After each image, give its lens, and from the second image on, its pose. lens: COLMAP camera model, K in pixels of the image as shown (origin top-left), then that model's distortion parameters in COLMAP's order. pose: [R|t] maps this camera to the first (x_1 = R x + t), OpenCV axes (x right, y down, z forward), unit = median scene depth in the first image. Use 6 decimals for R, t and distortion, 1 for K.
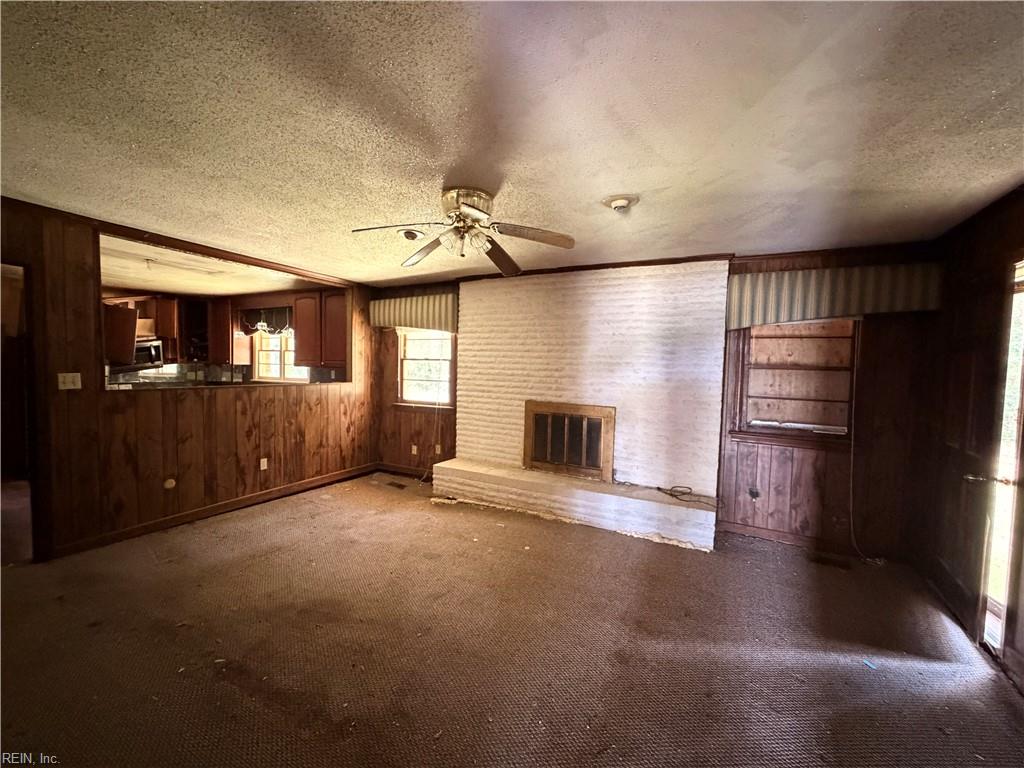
lens RADIAL K [[416.7, 0, 512.0], [0, 416.7, 384.0], [0, 0, 1]] dist [-0.001578, -0.000327]
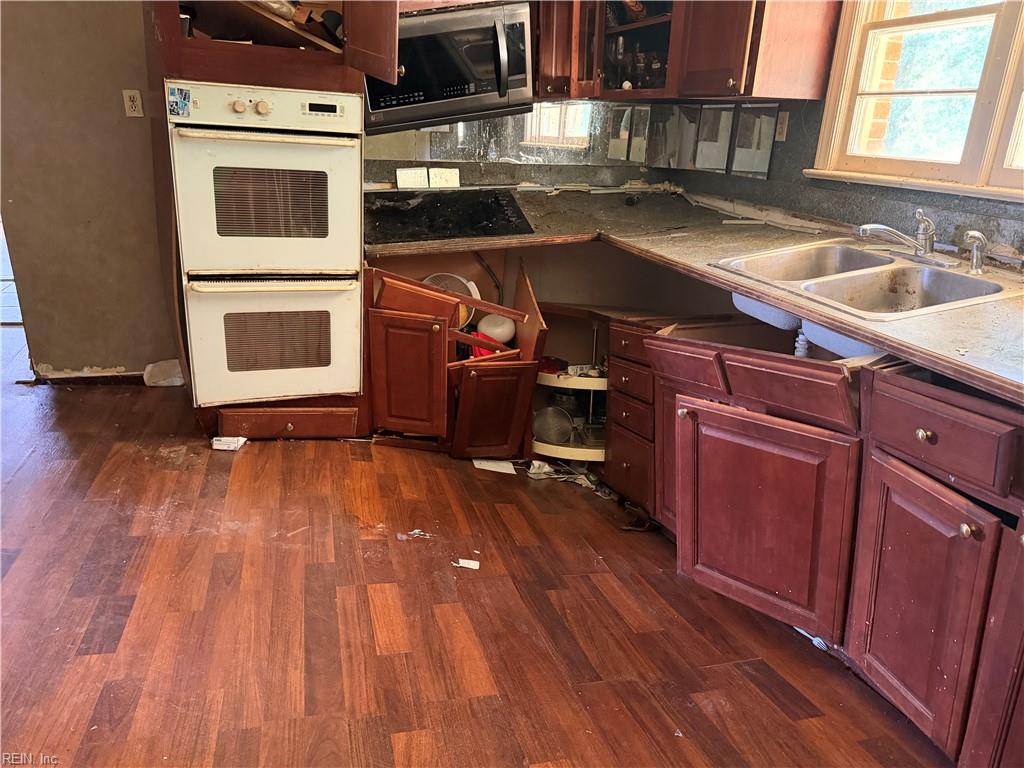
lens RADIAL K [[742.0, 0, 512.0], [0, 742.0, 384.0], [0, 0, 1]] dist [0.002247, 0.001210]
pose [[0.654794, 0.258019, -0.710402, -0.581363], [-0.065762, 0.955809, 0.286537, -0.005900], [0.752941, -0.140905, 0.642826, 0.852214]]
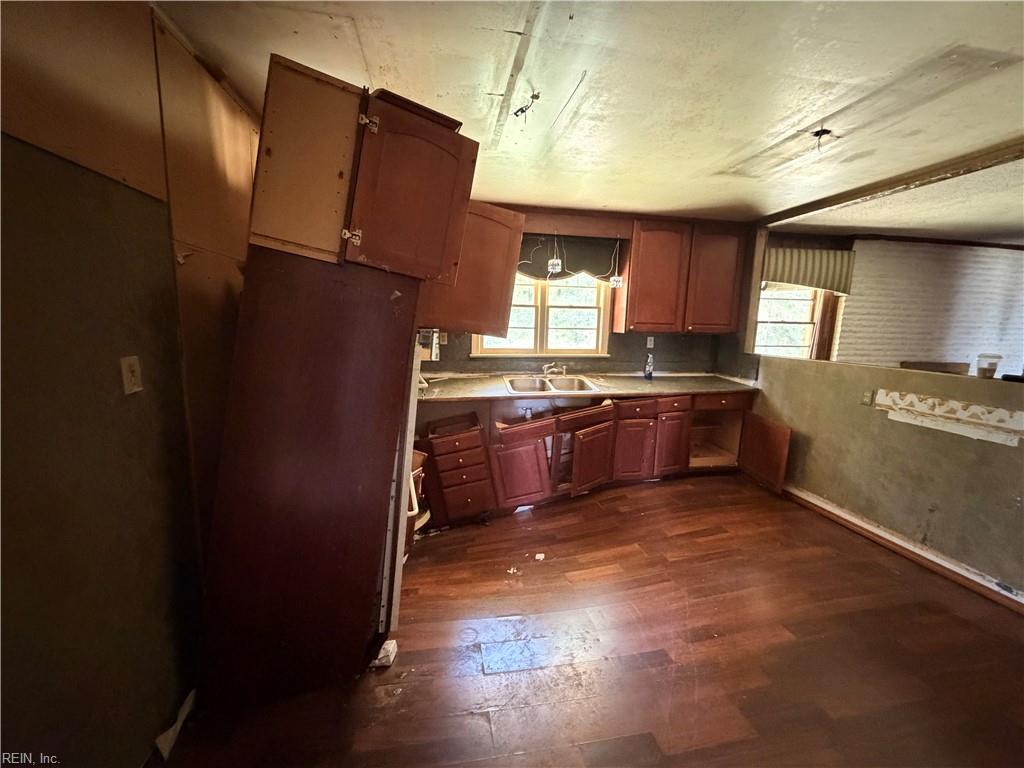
lens RADIAL K [[416.7, 0, 512.0], [0, 416.7, 384.0], [0, 0, 1]] dist [-0.001578, -0.000327]
pose [[0.798096, -0.091357, 0.595564, -1.340172], [0.026256, 0.992773, 0.117103, -0.053302], [-0.601958, -0.077822, 0.794726, 0.706130]]
